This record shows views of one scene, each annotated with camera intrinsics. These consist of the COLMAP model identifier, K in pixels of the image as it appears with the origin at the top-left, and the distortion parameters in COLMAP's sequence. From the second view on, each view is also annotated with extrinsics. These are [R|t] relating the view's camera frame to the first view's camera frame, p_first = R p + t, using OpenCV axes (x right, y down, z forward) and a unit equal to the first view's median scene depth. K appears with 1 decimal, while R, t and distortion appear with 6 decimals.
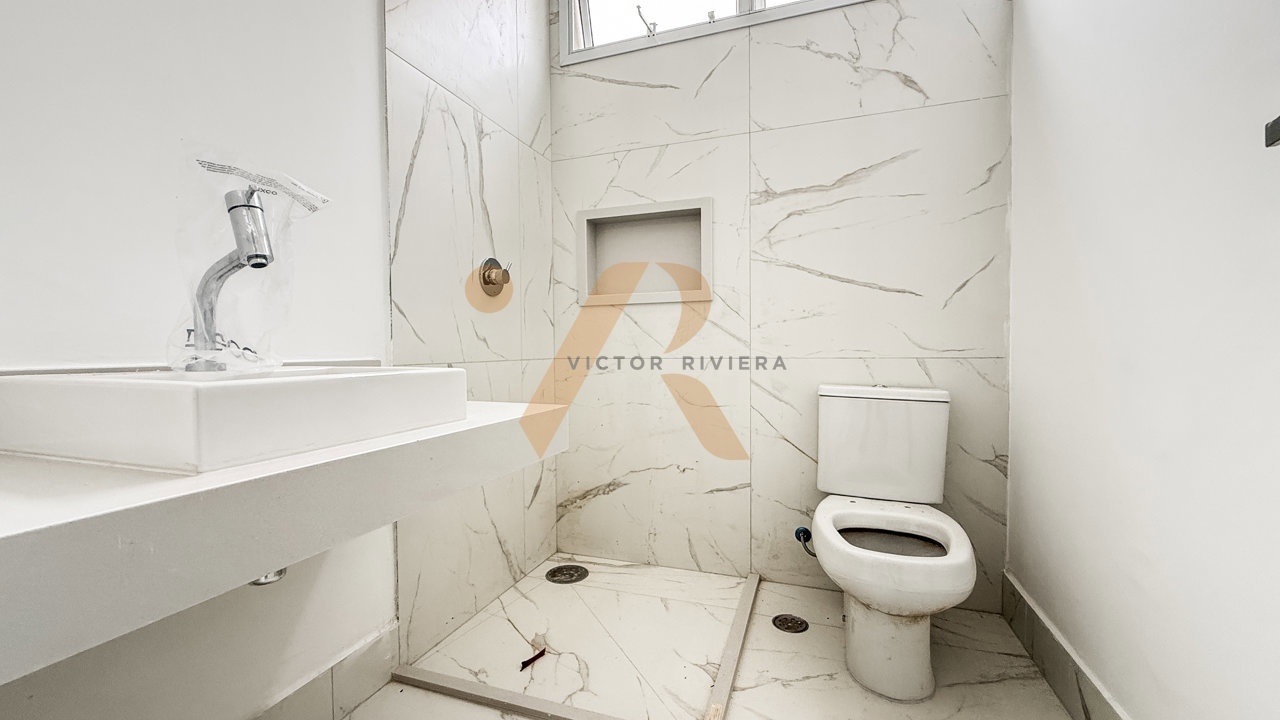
lens RADIAL K [[509.7, 0, 639.9], [0, 509.7, 366.2], [0, 0, 1]] dist [0.000034, -0.000009]
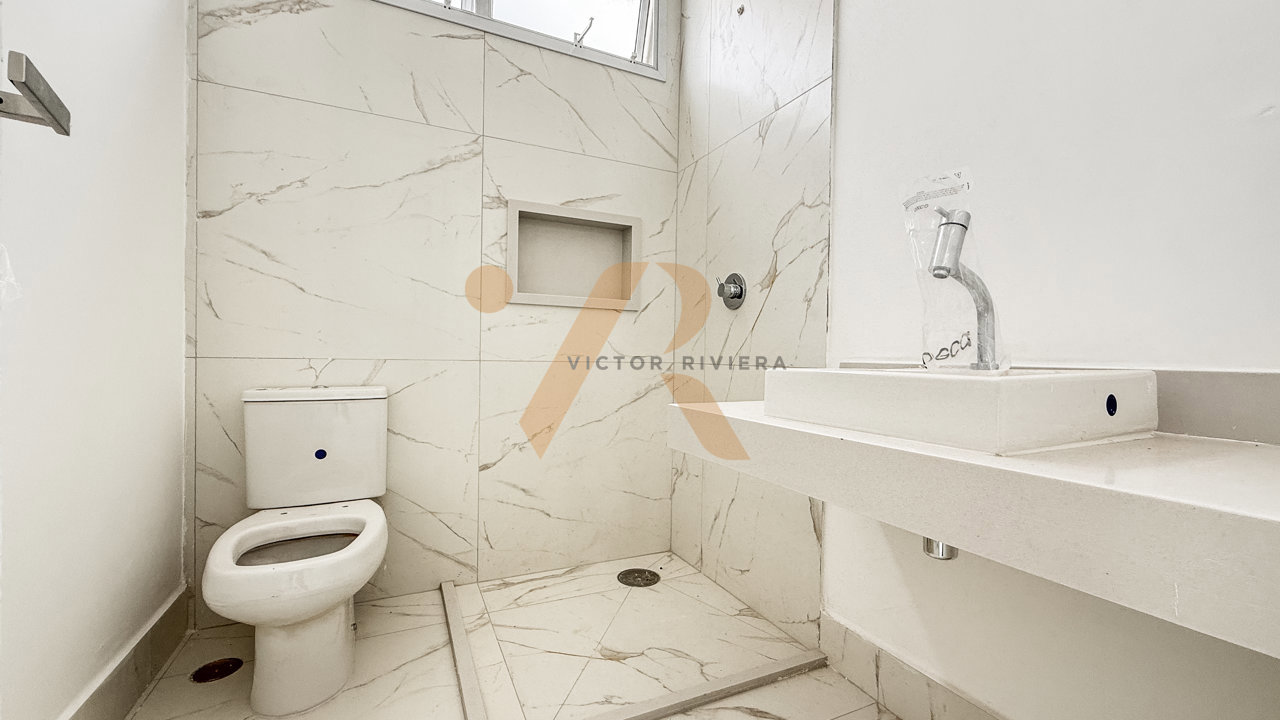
lens RADIAL K [[506.8, 0, 635.3], [0, 506.8, 361.8], [0, 0, 1]] dist [-0.002156, -0.000263]
pose [[0.704323, 0.007576, 0.709840, -0.605016], [0.003676, 0.999891, -0.014319, 0.002251], [-0.709870, 0.012695, 0.704218, 0.205413]]
